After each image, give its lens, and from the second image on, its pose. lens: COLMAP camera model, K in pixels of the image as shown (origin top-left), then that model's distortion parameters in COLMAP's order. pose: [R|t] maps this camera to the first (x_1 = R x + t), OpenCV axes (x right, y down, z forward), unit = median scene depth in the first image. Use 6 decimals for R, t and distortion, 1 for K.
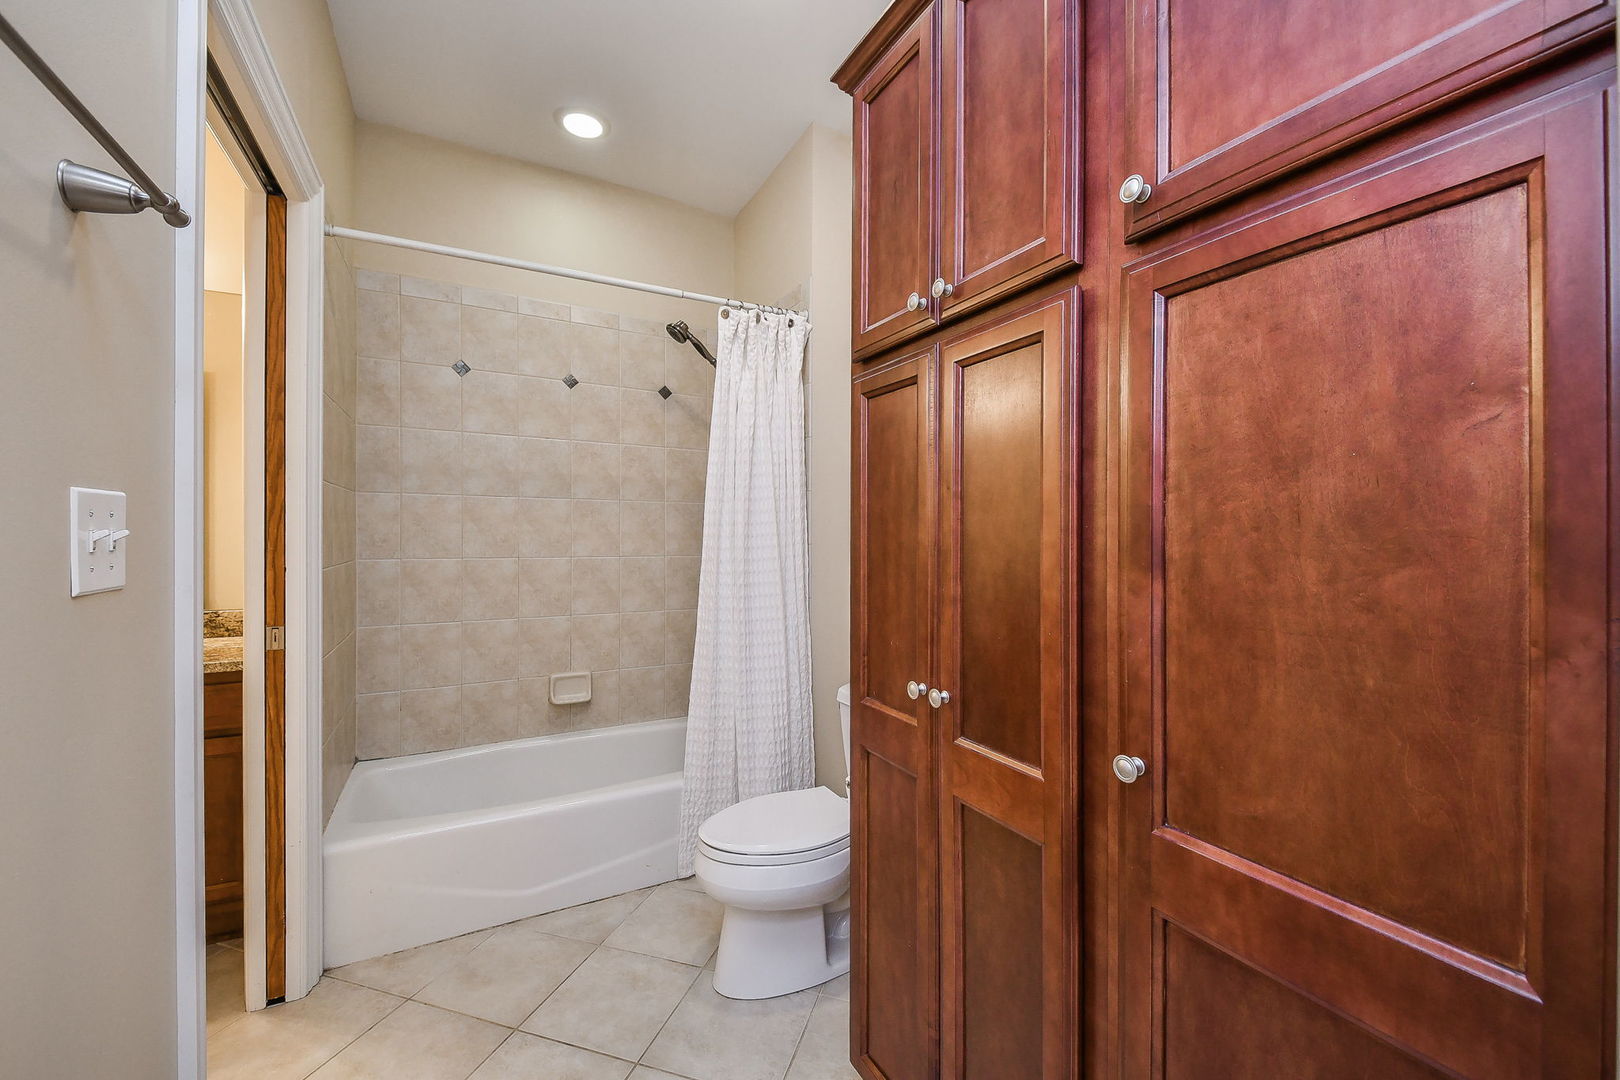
lens RADIAL K [[641.6, 0, 816.6], [0, 641.6, 537.9], [0, 0, 1]] dist [0.018529, -0.009793]
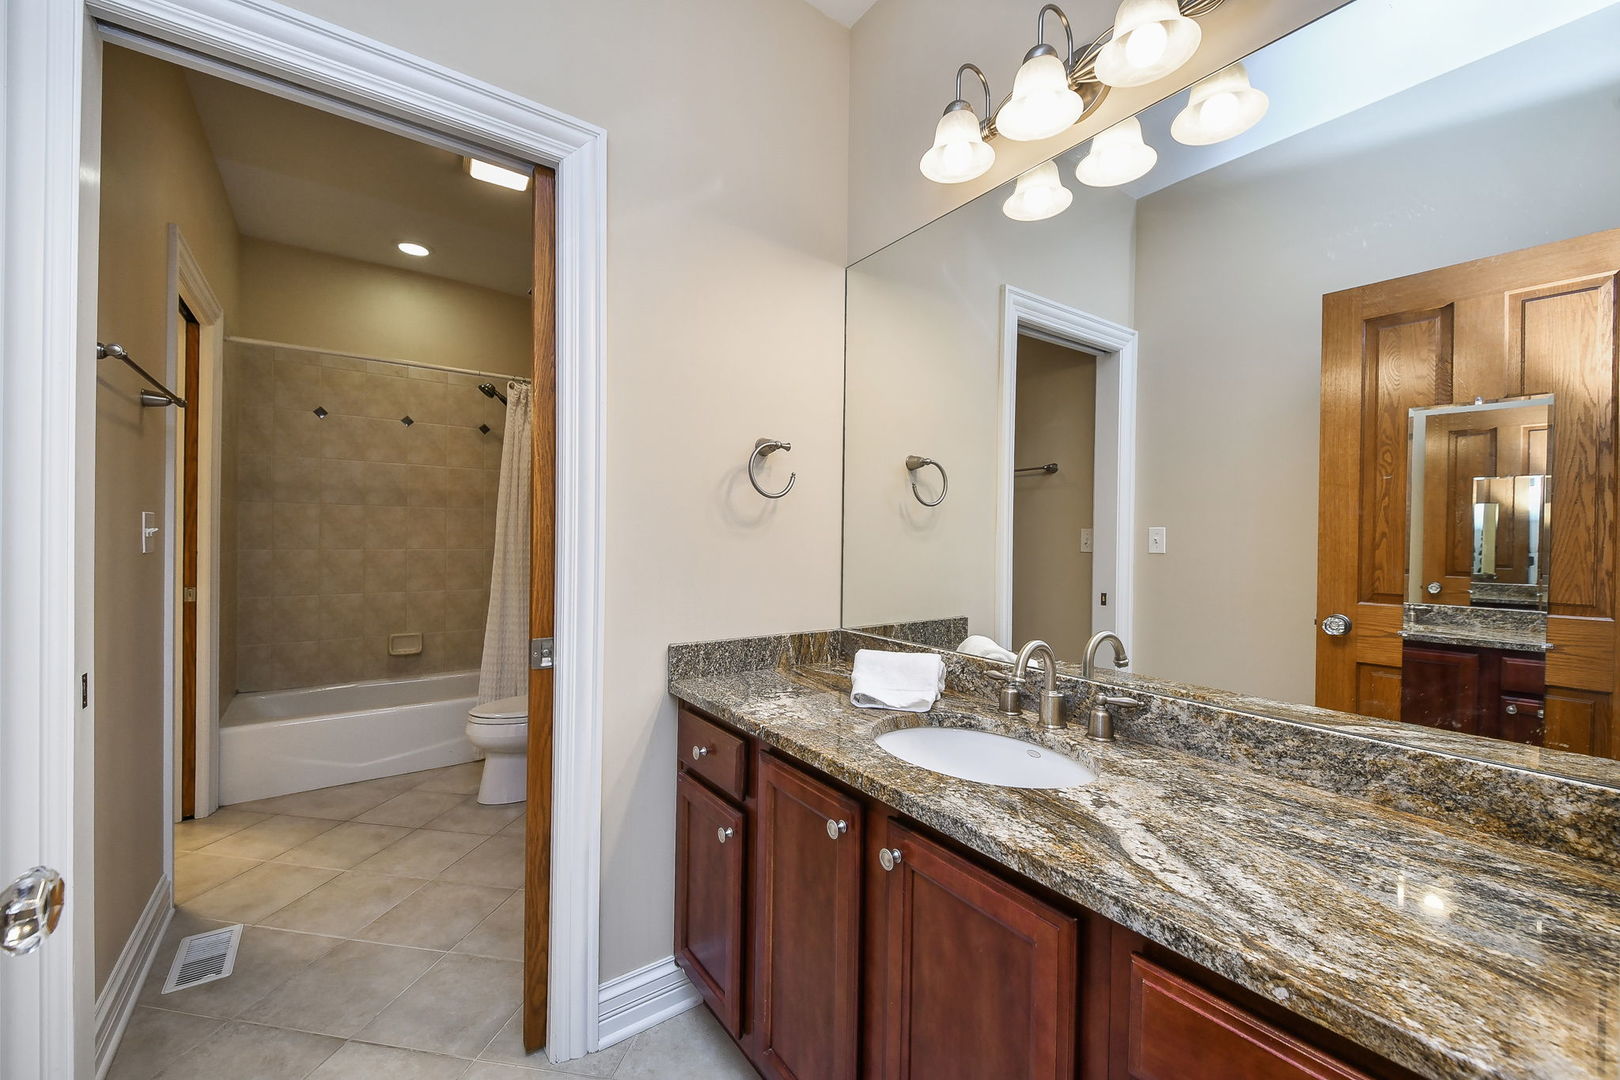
lens RADIAL K [[656.6, 0, 816.8], [0, 656.6, 540.2], [0, 0, 1]] dist [0.002660, 0.000070]
pose [[0.992008, 0.006809, 0.125993, 0.341104], [-0.006830, 0.999977, -0.000263, 0.004955], [-0.125992, -0.000600, 0.992031, -0.553454]]
